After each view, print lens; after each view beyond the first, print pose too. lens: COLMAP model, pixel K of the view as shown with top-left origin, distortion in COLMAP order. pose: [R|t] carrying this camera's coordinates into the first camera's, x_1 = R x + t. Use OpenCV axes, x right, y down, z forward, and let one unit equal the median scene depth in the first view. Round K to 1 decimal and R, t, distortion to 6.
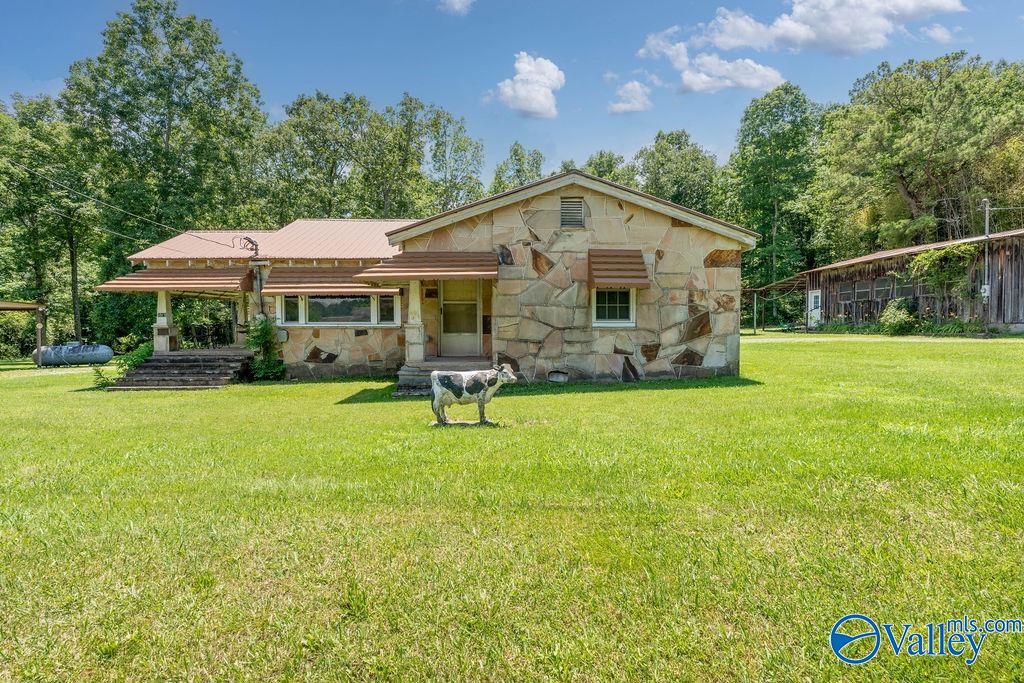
lens RADIAL K [[463.5, 0, 512.0], [0, 463.5, 341.5], [0, 0, 1]] dist [-0.003986, 0.000420]
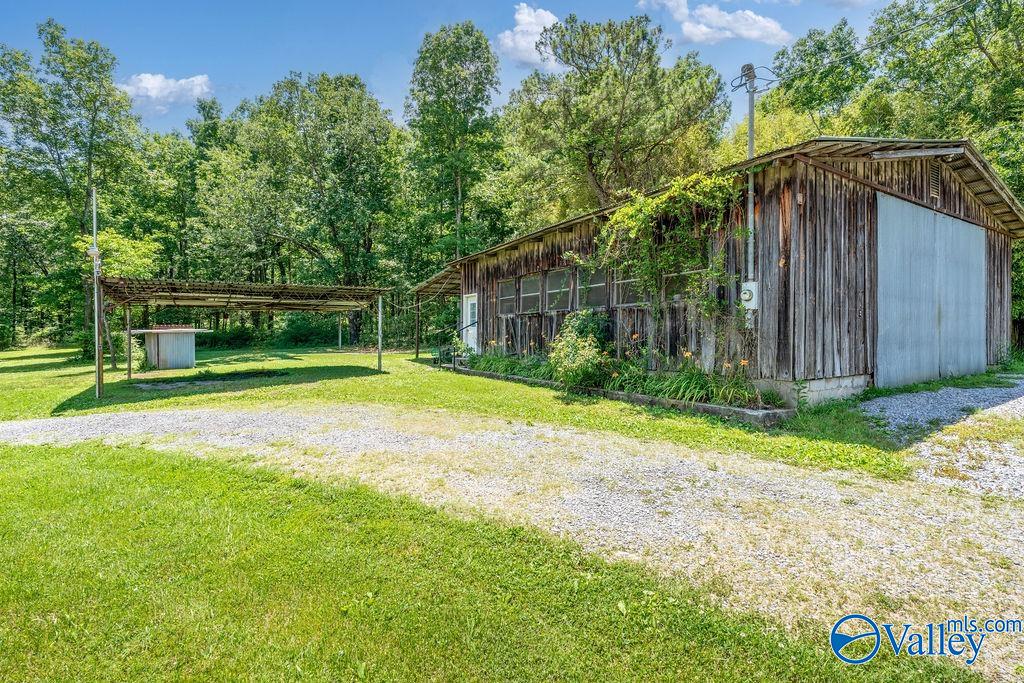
lens RADIAL K [[437.5, 0, 514.7], [0, 437.5, 336.4], [0, 0, 1]] dist [-0.000059, 0.000372]
pose [[0.865768, 0.004152, 0.500428, 0.757386], [0.009153, 0.999667, -0.024130, -0.077940], [-0.500361, 0.025471, 0.865442, 0.888605]]
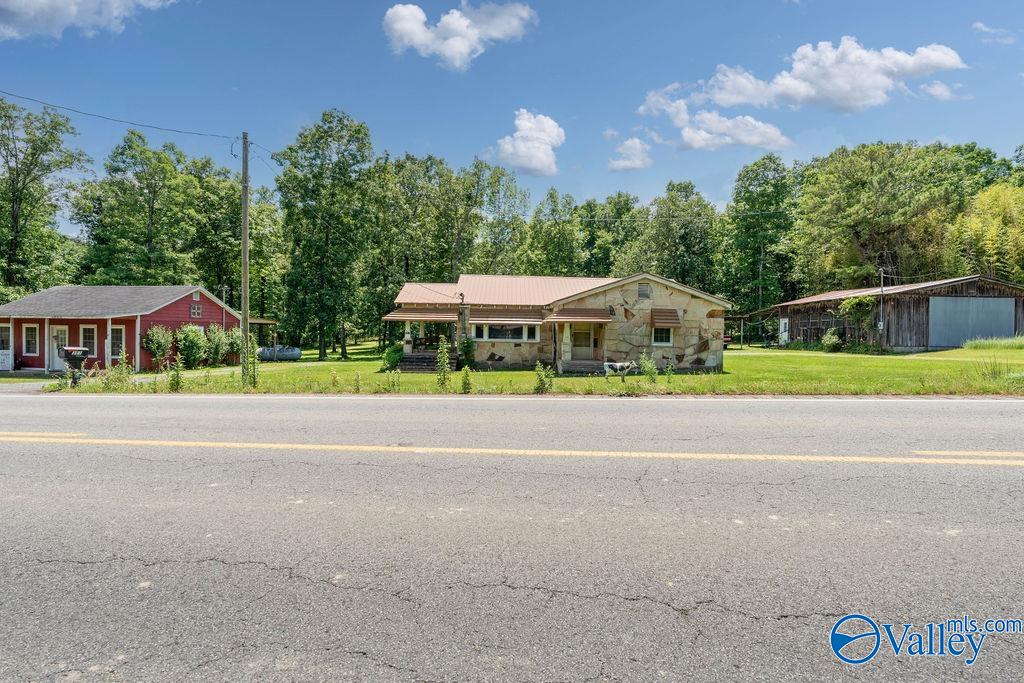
lens RADIAL K [[463.5, 0, 512.0], [0, 463.5, 341.5], [0, 0, 1]] dist [-0.003986, 0.000420]
pose [[0.999794, 0.020231, 0.001583, -0.294495], [-0.020199, 0.999634, -0.017970, 0.000104], [-0.001946, 0.017935, 0.999837, -0.690360]]
